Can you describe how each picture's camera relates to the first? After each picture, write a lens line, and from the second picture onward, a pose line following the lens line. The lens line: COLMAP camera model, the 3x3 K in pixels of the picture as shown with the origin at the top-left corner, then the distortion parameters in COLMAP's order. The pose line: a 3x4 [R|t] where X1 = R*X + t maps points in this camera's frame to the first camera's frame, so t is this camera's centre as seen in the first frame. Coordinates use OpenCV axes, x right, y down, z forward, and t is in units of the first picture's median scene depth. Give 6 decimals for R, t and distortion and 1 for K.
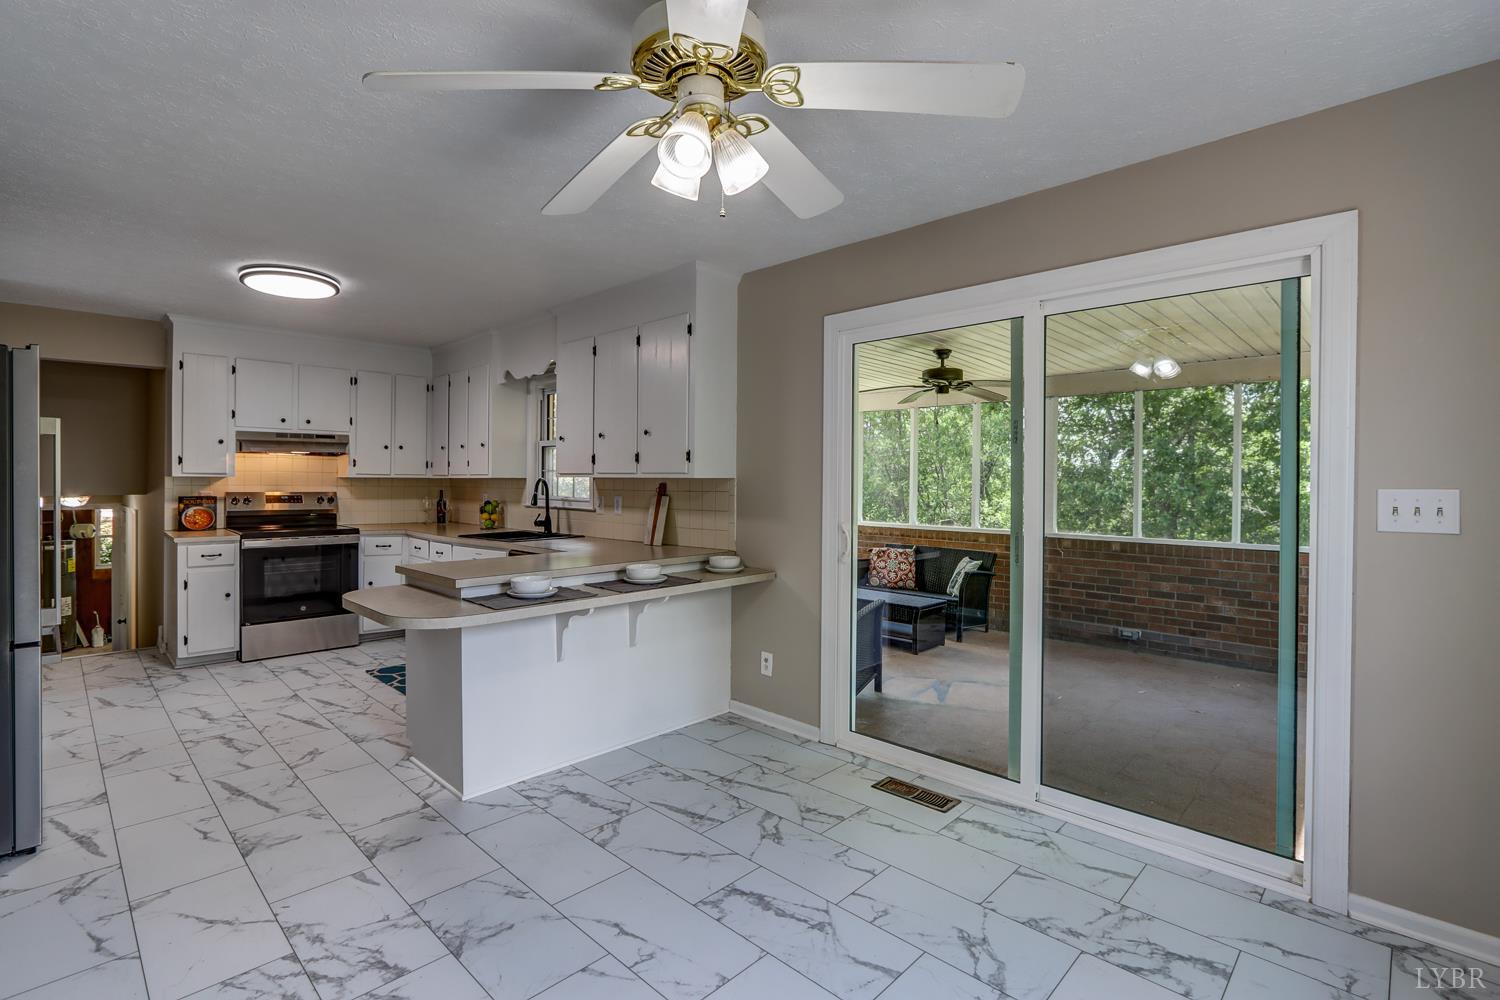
lens RADIAL K [[697.1, 0, 737.1], [0, 697.1, 489.3], [0, 0, 1]] dist [-0.011697, 0.000220]
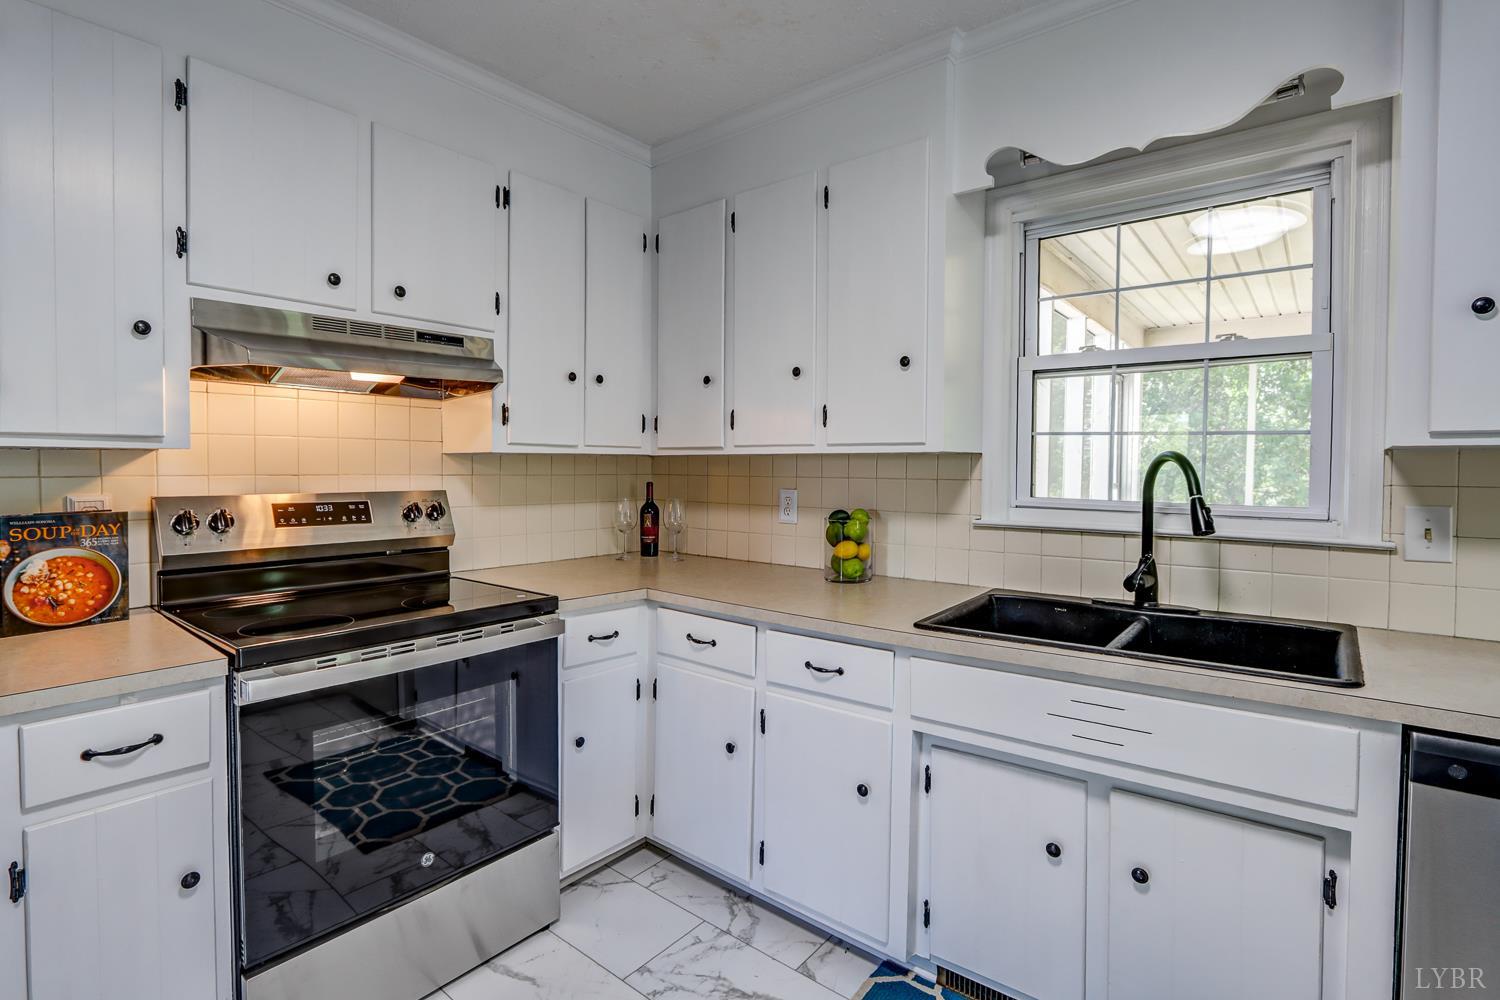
lens RADIAL K [[722.4, 0, 737.7], [0, 722.4, 489.6], [0, 0, 1]] dist [-0.032432, 0.012530]
pose [[0.995638, -0.007053, 0.093038, -0.495058], [0.005002, 0.999740, 0.022264, -0.005658], [-0.093171, -0.021702, 0.995414, 0.640457]]
